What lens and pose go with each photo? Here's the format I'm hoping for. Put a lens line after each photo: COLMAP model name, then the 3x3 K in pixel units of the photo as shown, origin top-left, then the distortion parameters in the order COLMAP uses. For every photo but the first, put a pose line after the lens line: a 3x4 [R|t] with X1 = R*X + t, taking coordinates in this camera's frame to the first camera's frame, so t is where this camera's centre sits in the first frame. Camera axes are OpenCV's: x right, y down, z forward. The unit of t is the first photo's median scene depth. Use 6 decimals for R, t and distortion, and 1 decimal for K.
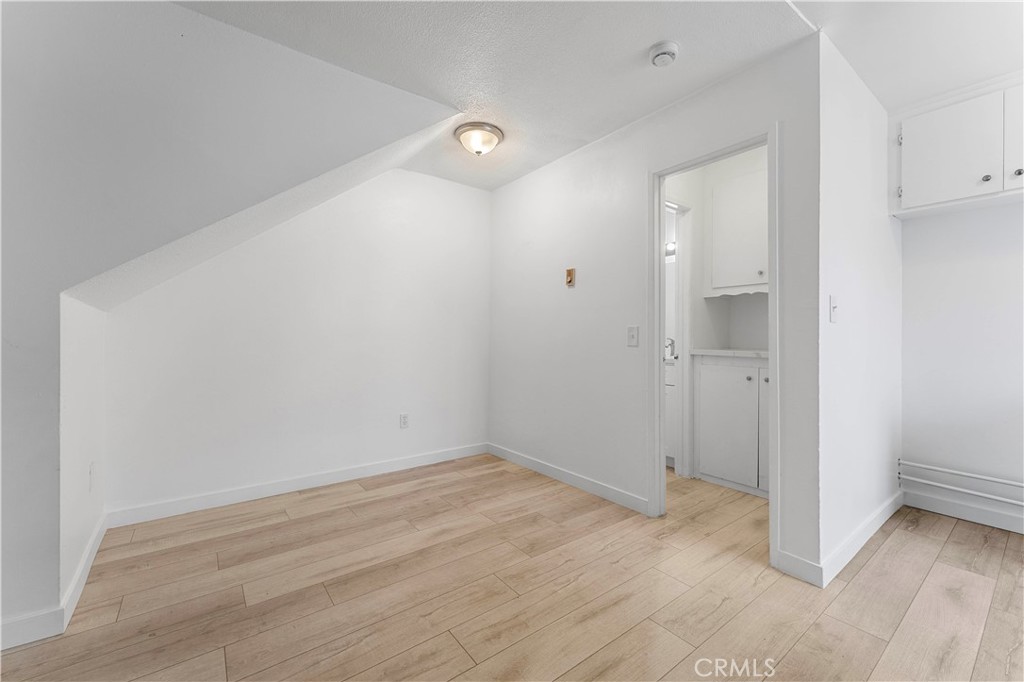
lens RADIAL K [[418.9, 0, 520.0], [0, 418.9, 341.2], [0, 0, 1]] dist [-0.000496, 0.000040]
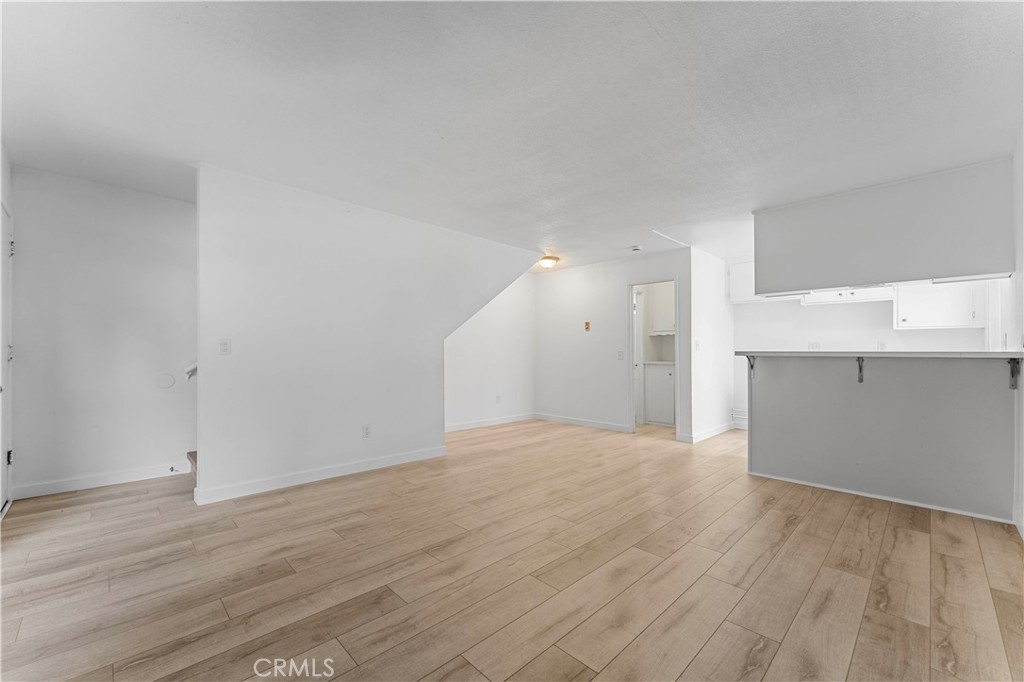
lens RADIAL K [[418.9, 0, 505.4], [0, 418.9, 343.0], [0, 0, 1]] dist [-0.000496, 0.000040]
pose [[0.994760, 0.005316, 0.102102, -0.517682], [-0.001909, 0.999439, -0.033438, 0.000748], [-0.102222, 0.033068, 0.994212, -1.062108]]
